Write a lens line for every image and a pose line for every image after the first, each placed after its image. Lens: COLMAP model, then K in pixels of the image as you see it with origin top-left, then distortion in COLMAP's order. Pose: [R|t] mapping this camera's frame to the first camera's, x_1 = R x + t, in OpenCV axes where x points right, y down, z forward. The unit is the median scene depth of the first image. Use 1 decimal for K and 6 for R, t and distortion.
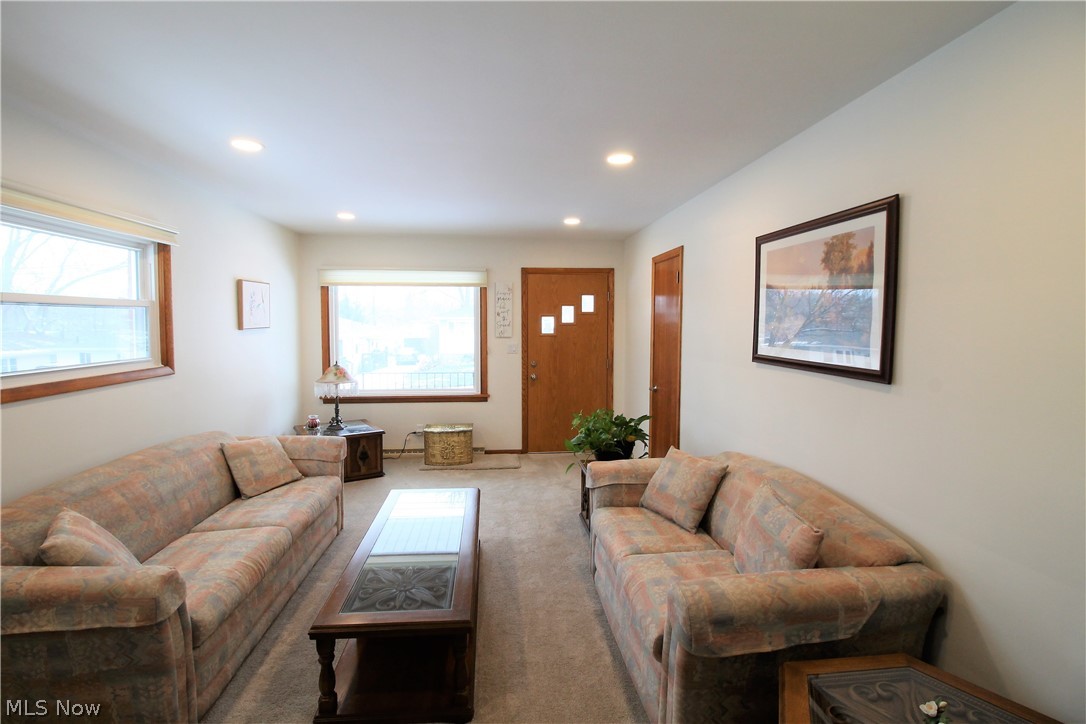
lens RADIAL K [[515.1, 0, 536.8], [0, 515.1, 355.4], [0, 0, 1]] dist [-0.009993, -0.006813]
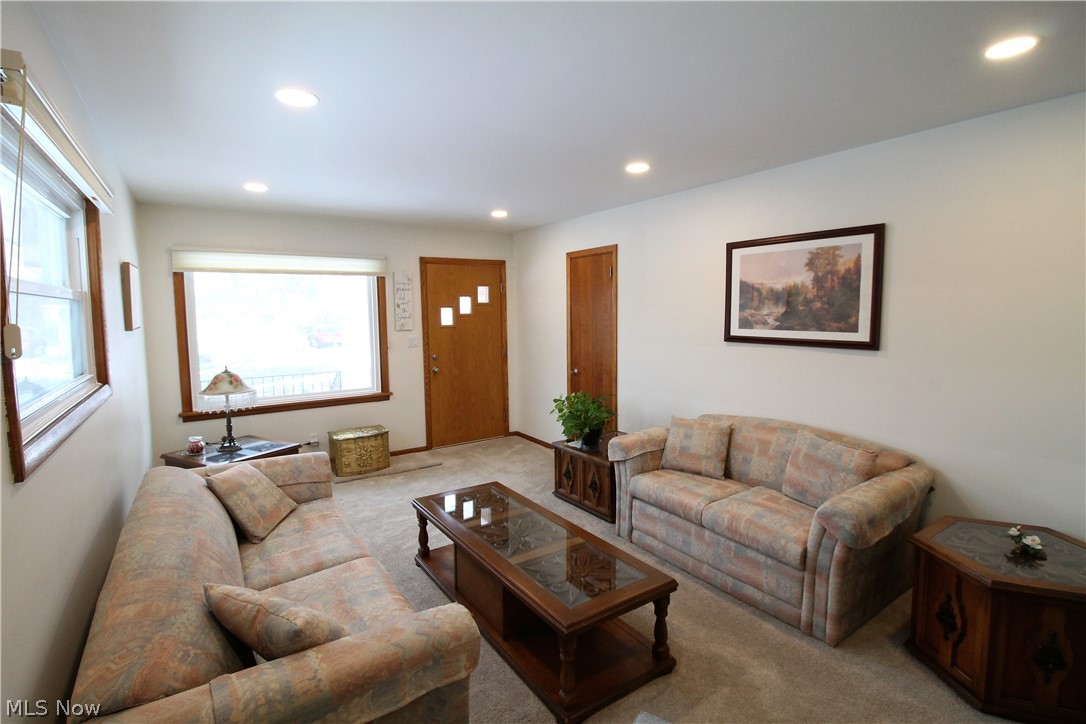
lens RADIAL K [[515.1, 0, 540.0], [0, 515.1, 355.8], [0, 0, 1]] dist [-0.009993, -0.006813]
pose [[0.876739, -0.055440, 0.477761, -0.587474], [0.045938, 0.998446, 0.031559, -0.013553], [-0.478768, -0.005722, 0.877923, 0.104096]]
